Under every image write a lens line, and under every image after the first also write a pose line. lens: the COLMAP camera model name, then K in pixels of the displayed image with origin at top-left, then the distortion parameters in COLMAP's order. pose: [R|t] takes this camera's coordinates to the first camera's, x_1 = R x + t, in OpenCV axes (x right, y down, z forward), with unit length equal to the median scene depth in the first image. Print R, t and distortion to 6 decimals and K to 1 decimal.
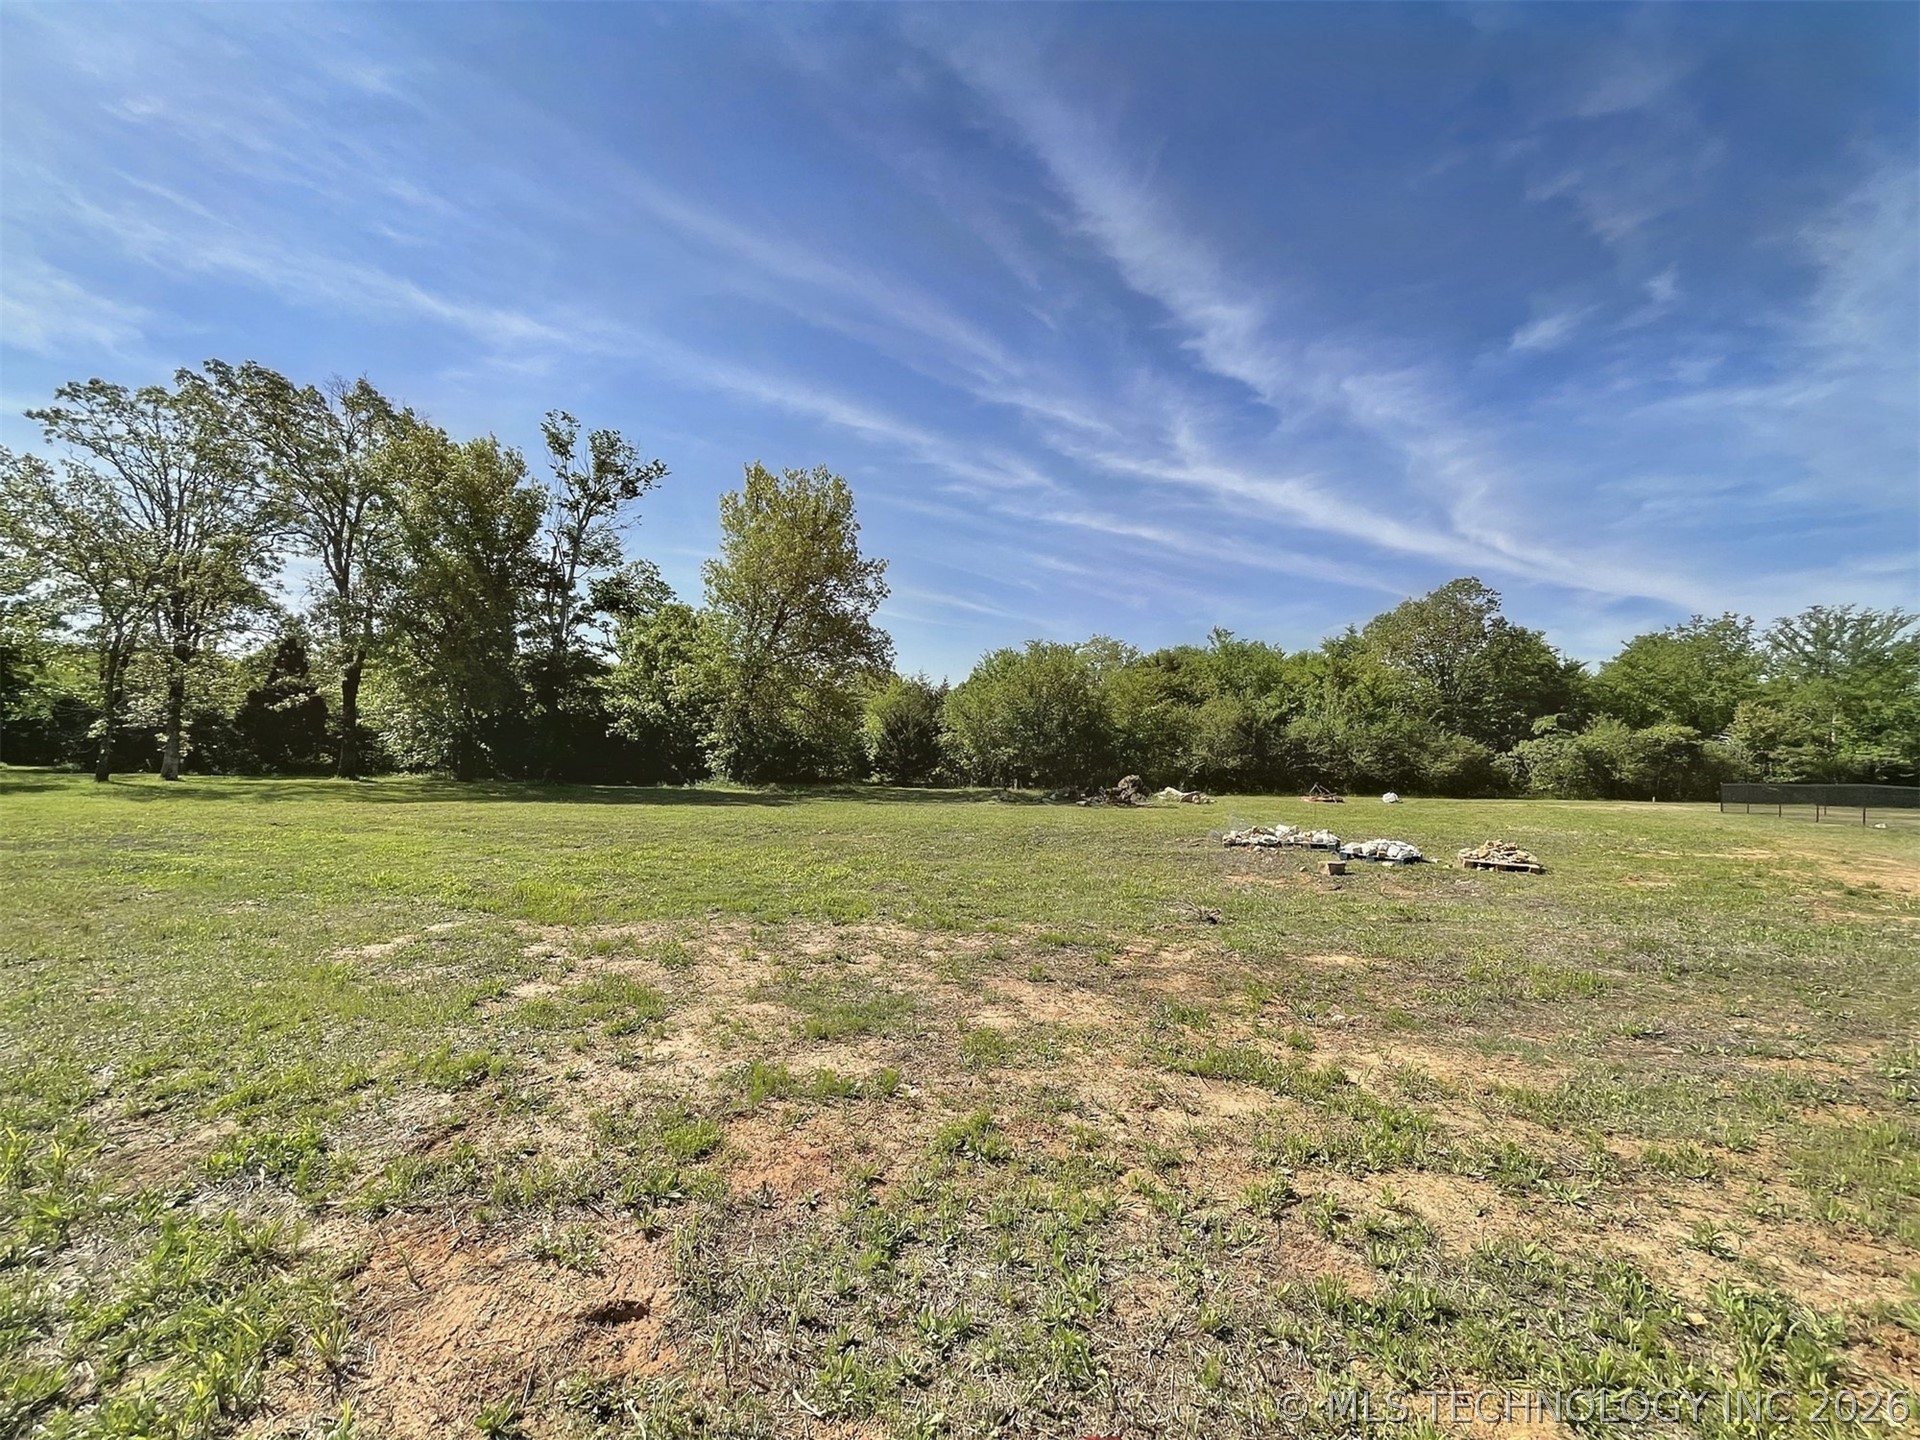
lens RADIAL K [[780.0, 0, 956.3], [0, 780.0, 717.0], [0, 0, 1]] dist [0.000910, 0.000666]
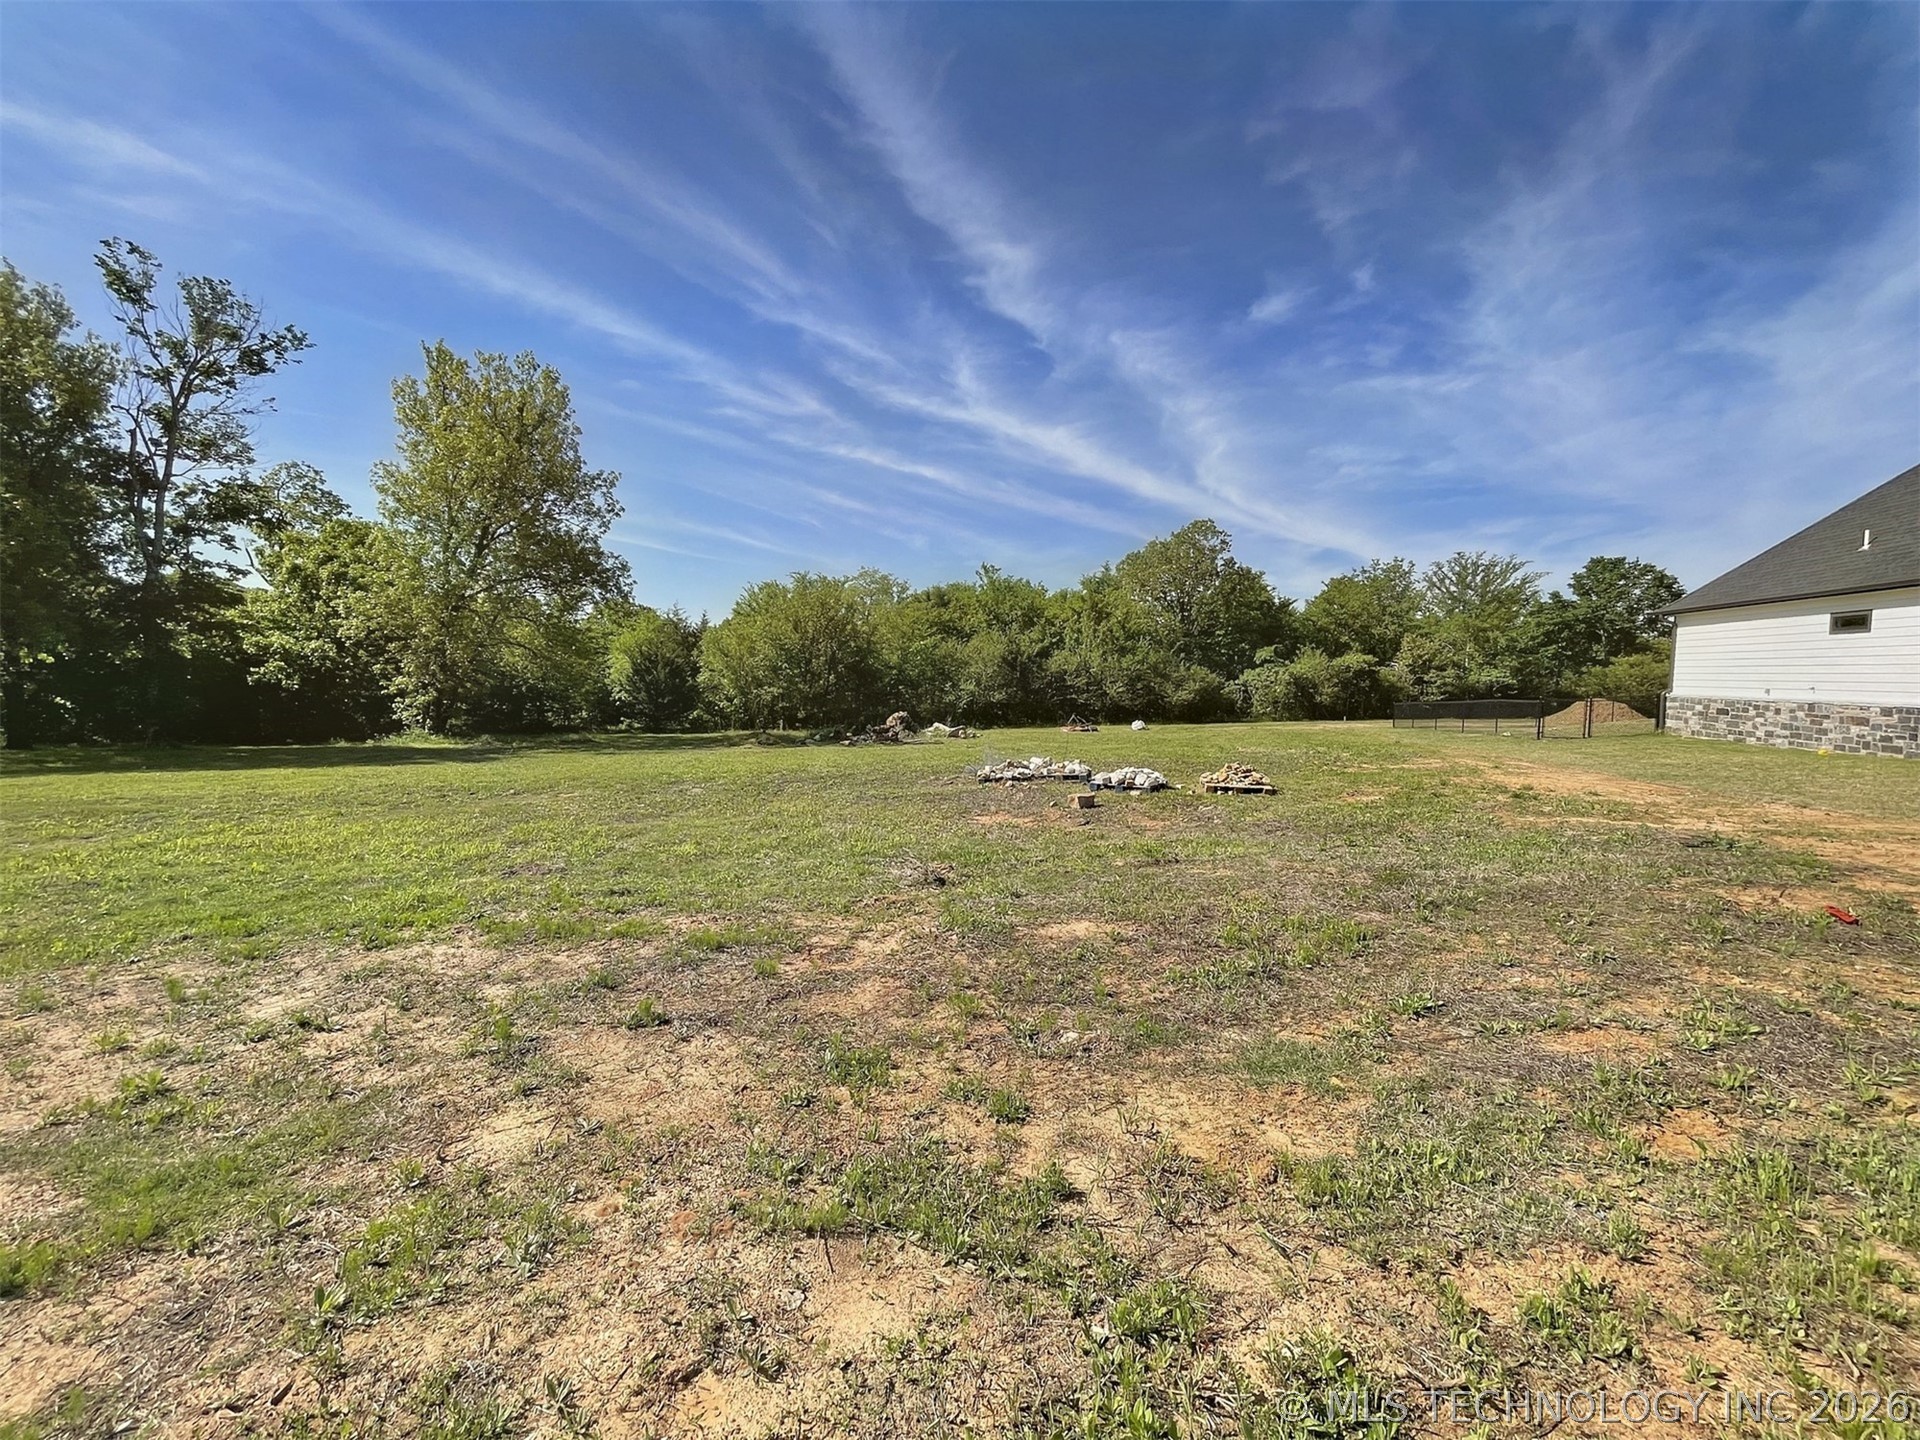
lens RADIAL K [[776.6, 0, 957.3], [0, 776.6, 714.9], [0, 0, 1]] dist [0.000504, -0.000018]
pose [[0.961503, -0.032507, 0.272866, 0.028442], [0.012225, 0.997055, 0.075704, 0.005864], [-0.274524, -0.069454, 0.959069, 0.050911]]
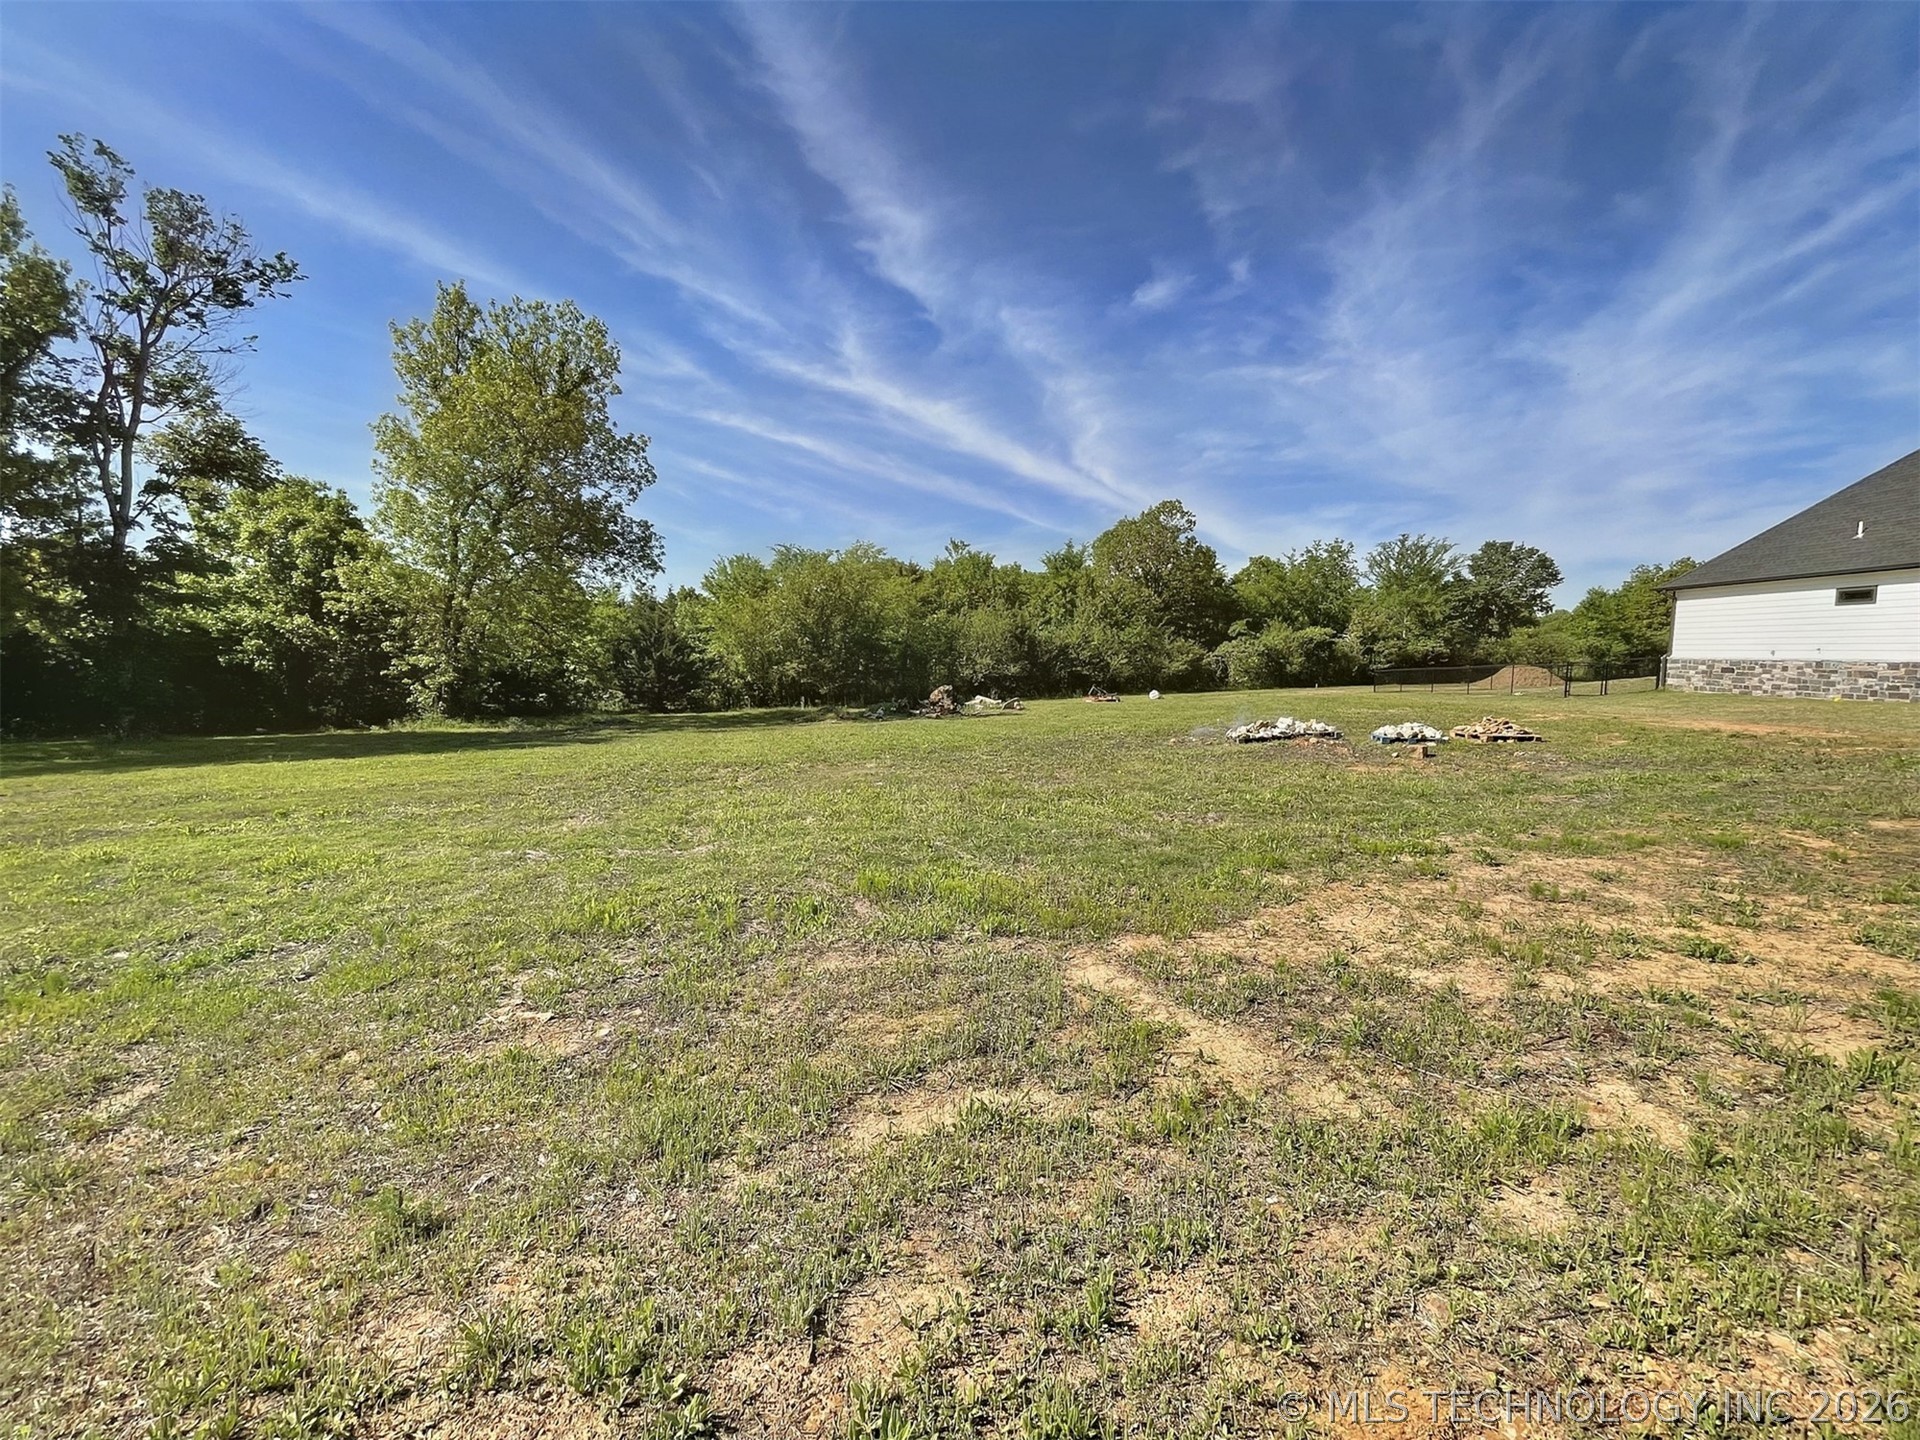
lens RADIAL K [[777.1, 0, 953.2], [0, 777.1, 722.4], [0, 0, 1]] dist [-0.000308, 0.000015]
pose [[0.902911, -0.066223, 0.424695, -0.168268], [0.017861, 0.992987, 0.116863, 0.006194], [-0.429455, -0.097931, 0.897763, 0.104047]]
